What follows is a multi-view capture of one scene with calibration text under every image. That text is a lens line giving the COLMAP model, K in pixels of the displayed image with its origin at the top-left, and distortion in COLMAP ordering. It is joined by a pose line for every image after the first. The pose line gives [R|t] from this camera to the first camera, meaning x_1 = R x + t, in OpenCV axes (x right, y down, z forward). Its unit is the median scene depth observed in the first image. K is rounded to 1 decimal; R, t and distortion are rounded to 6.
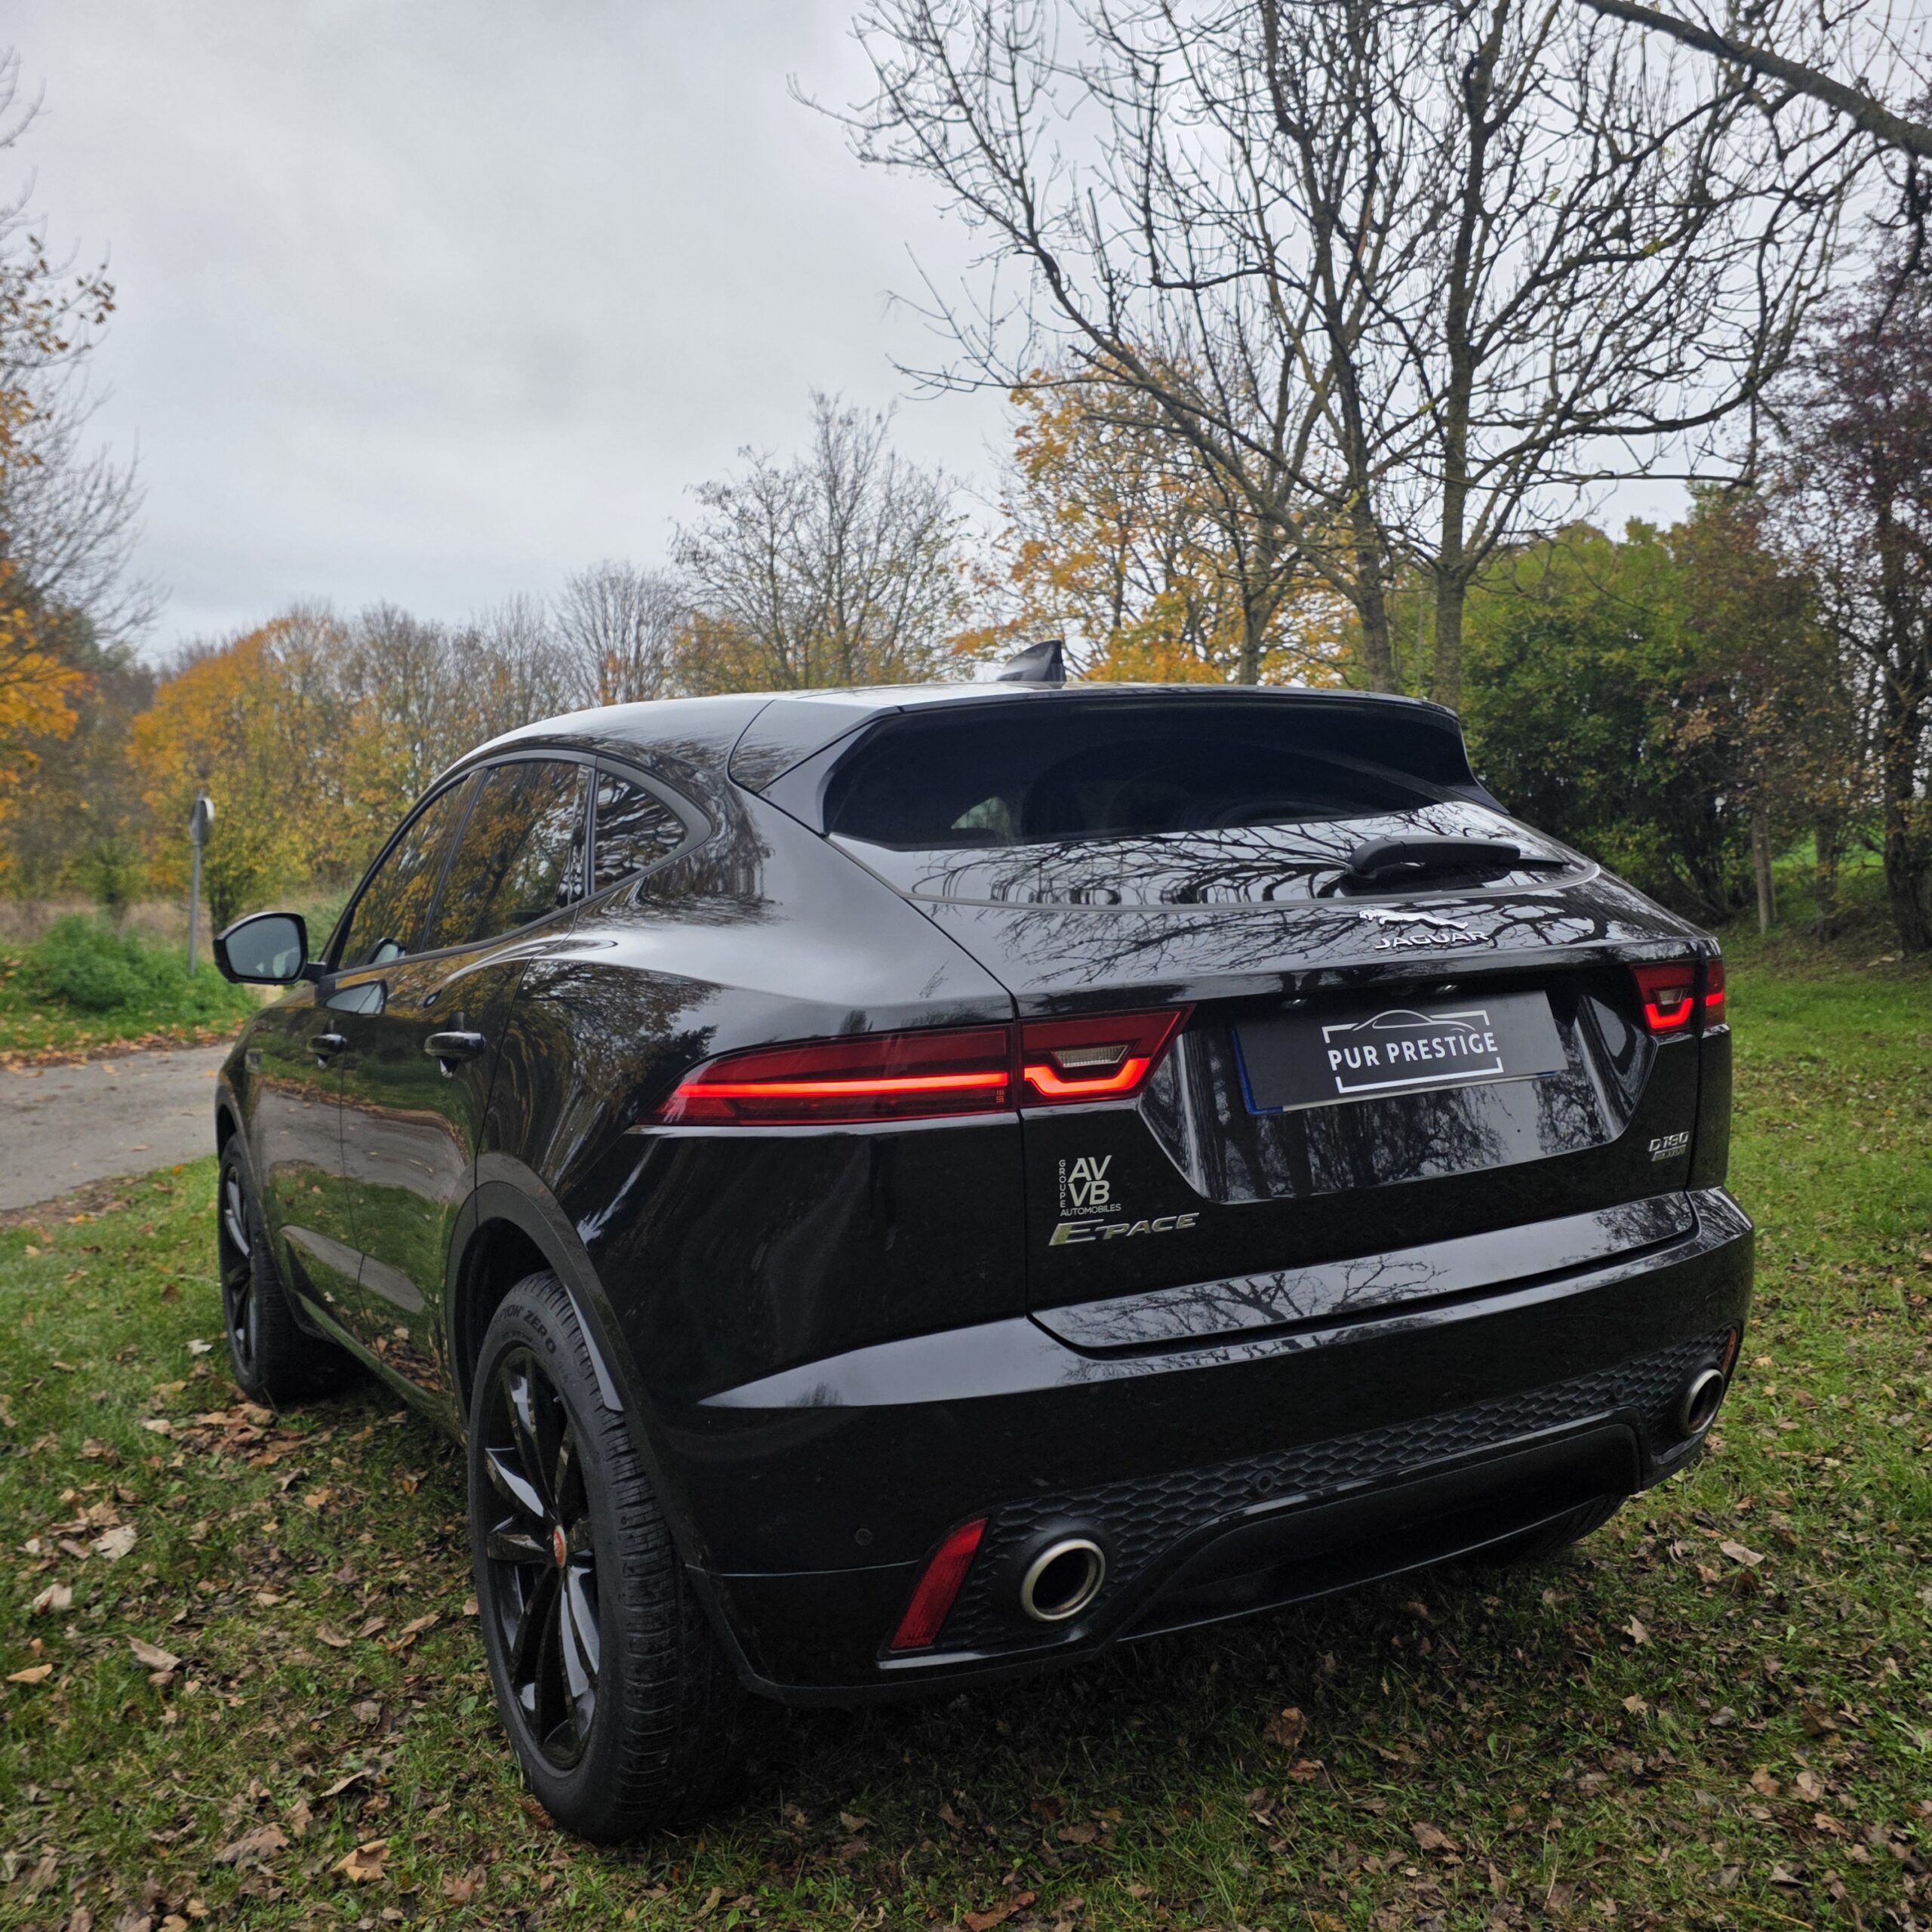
lens RADIAL K [[1731.8, 0, 964.4], [0, 1731.8, 963.8], [0, 0, 1]] dist [0.096730, -0.124447]
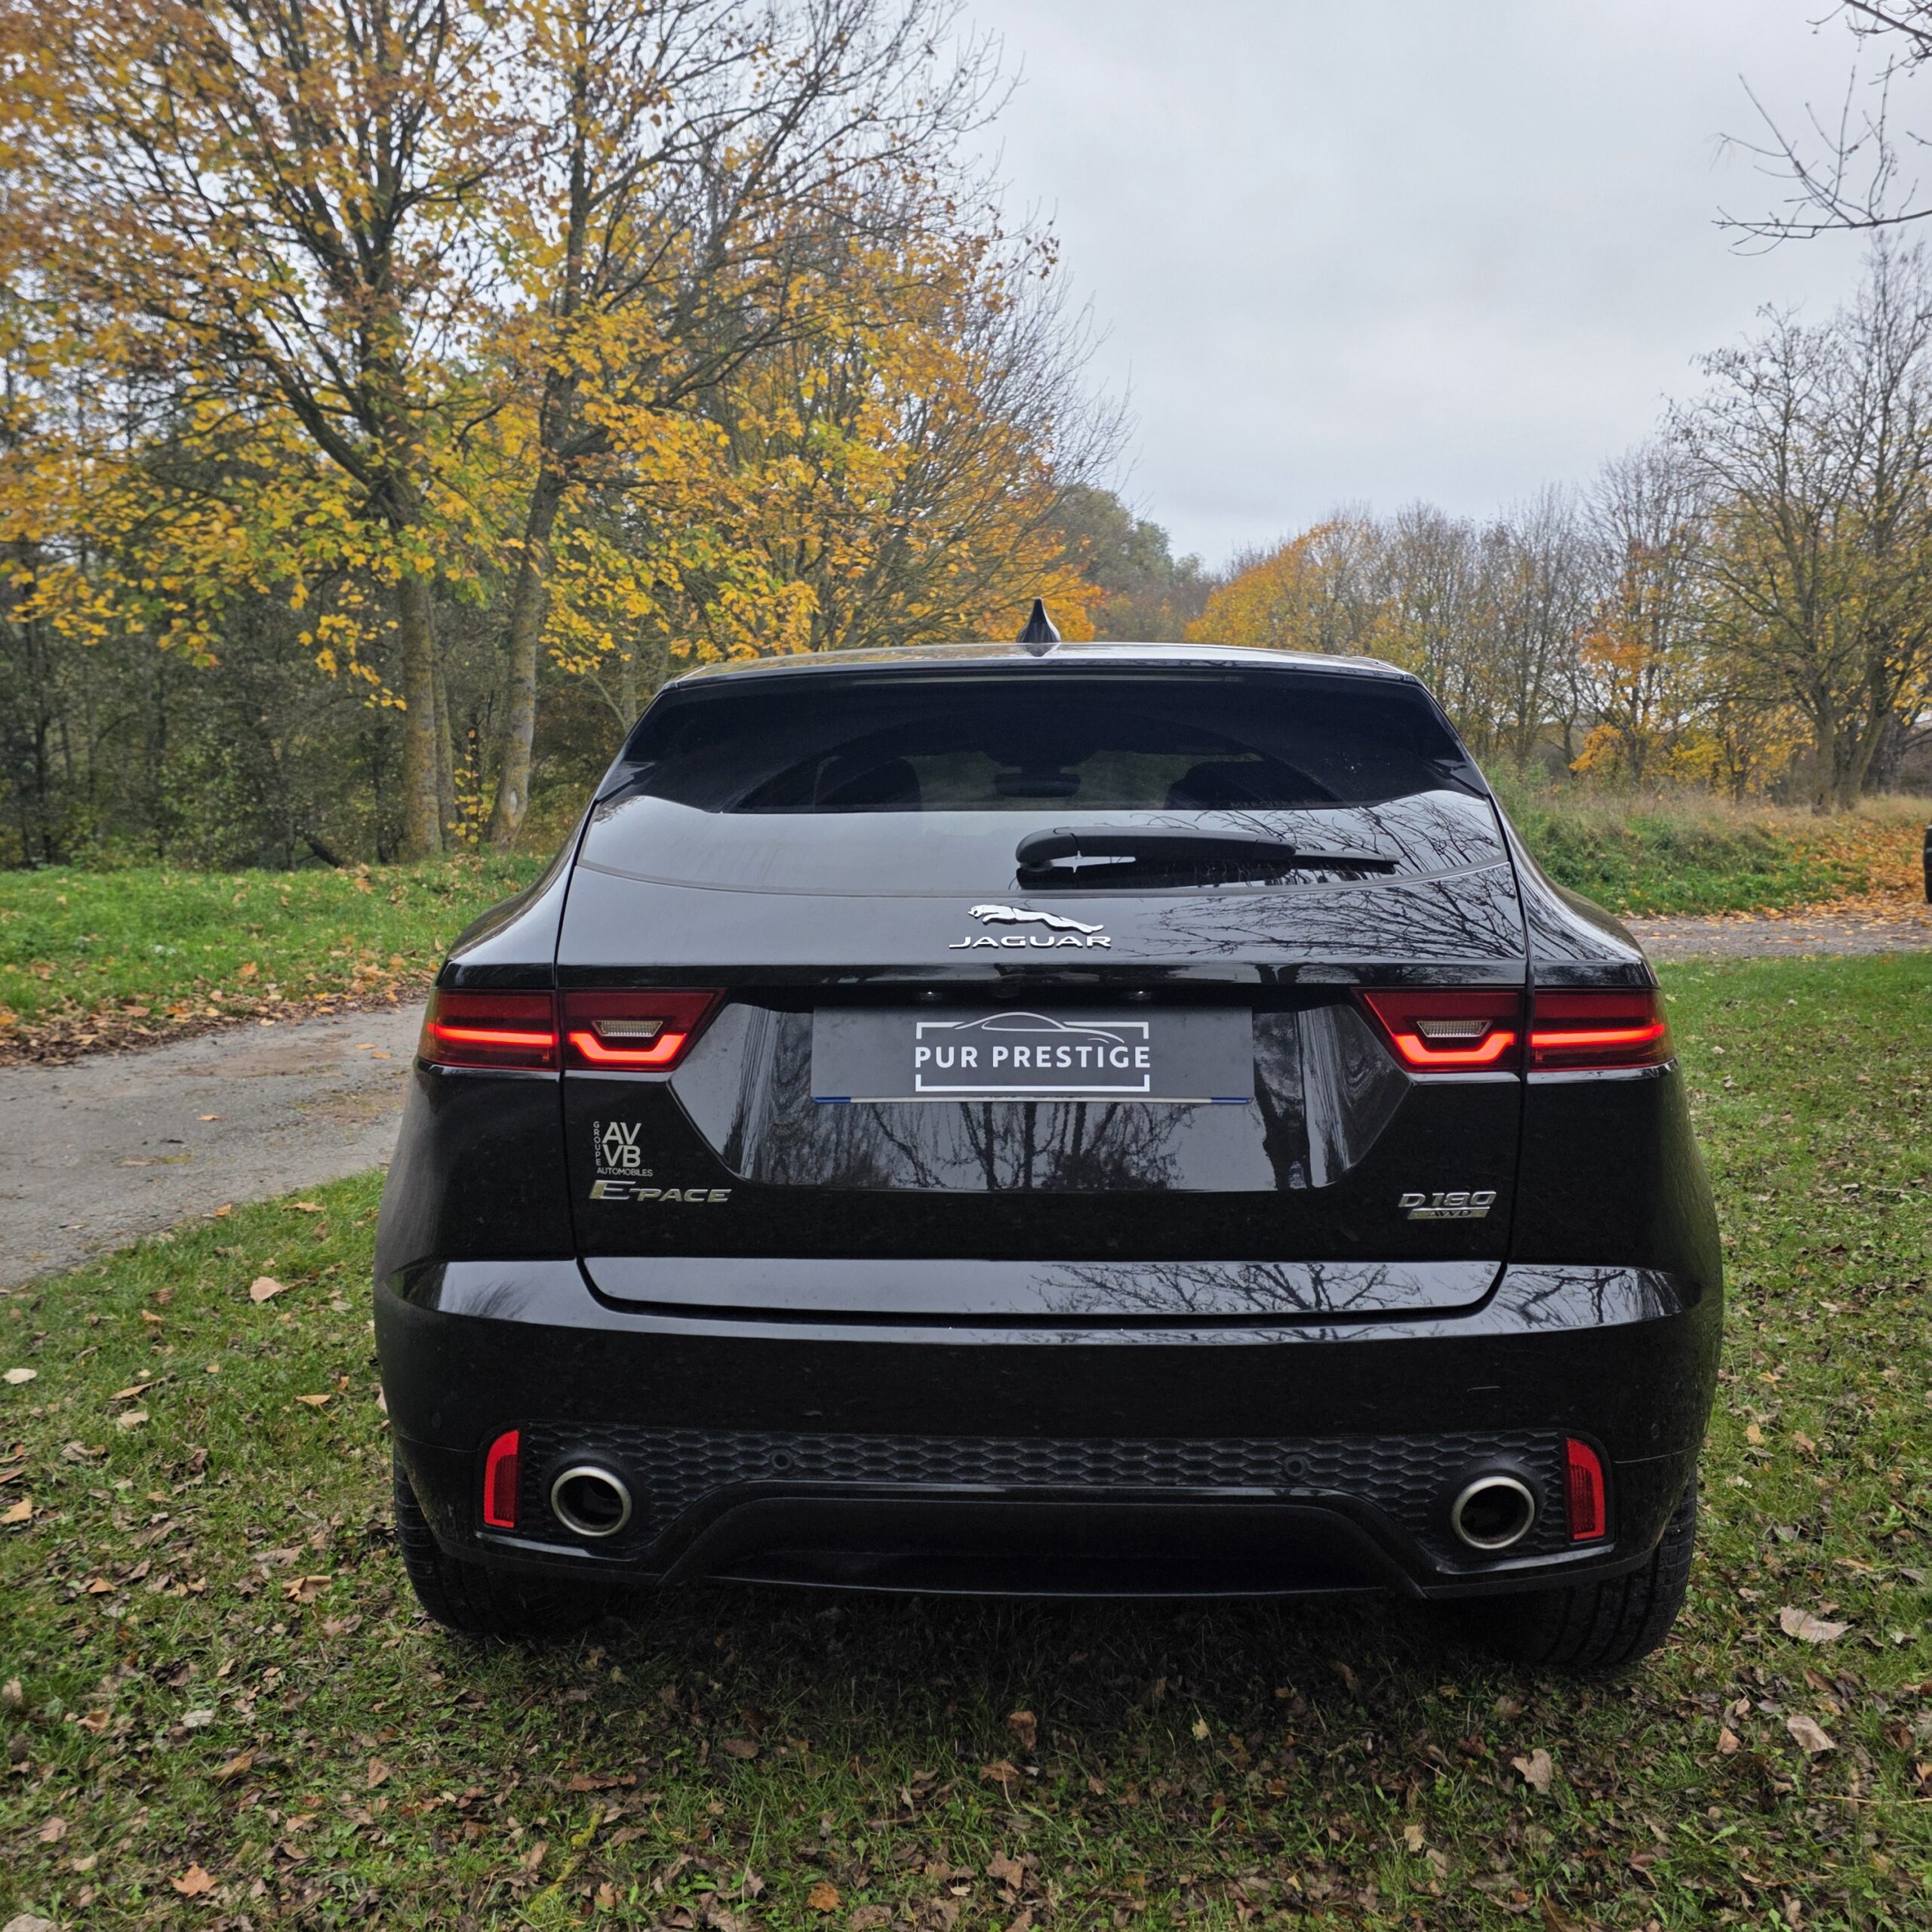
lens RADIAL K [[1731.8, 0, 966.1], [0, 1731.8, 963.1], [0, 0, 1]] dist [0.096730, -0.124447]
pose [[0.843695, 0.085061, -0.530040, 0.737332], [-0.055200, 0.995879, 0.071955, -0.067461], [0.533977, -0.031450, 0.844914, 0.197695]]
